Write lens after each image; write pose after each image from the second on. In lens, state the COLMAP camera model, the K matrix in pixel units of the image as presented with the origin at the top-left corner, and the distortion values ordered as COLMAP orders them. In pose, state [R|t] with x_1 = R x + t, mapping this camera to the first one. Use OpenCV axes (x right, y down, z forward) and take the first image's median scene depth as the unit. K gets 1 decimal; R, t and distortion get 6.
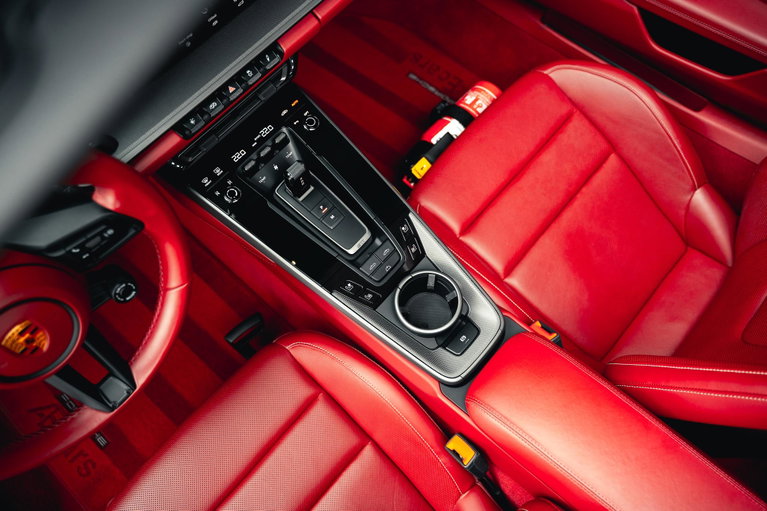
lens RADIAL K [[622.6, 0, 383.5], [0, 622.6, 255.5], [0, 0, 1]] dist [-0.001553, -0.000779]
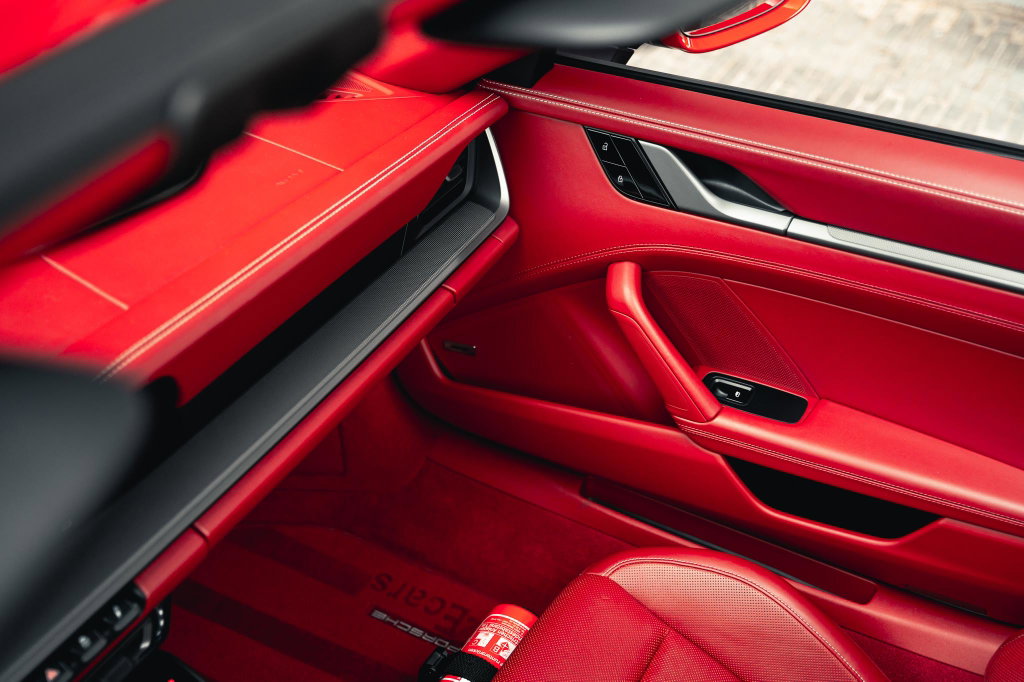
lens RADIAL K [[1189.5, 0, 512.0], [0, 1189.5, 341.0], [0, 0, 1]] dist [-0.018871, -0.027016]
pose [[0.979726, -0.098514, 0.174445, 0.002185], [0.171034, 0.864721, -0.472234, 0.029936], [-0.104324, 0.492496, 0.864040, -0.068105]]
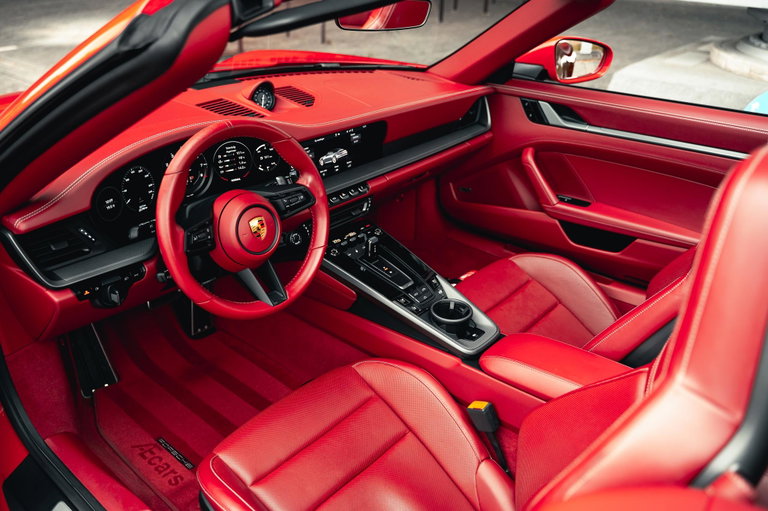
lens RADIAL K [[623.4, 0, 384.0], [0, 623.4, 255.5], [0, 0, 1]] dist [-0.001553, -0.000779]
pose [[0.998337, 0.046644, 0.033883, -0.120498], [-0.015676, 0.785194, -0.619052, 0.709718], [-0.055480, 0.617491, 0.784619, -0.254174]]
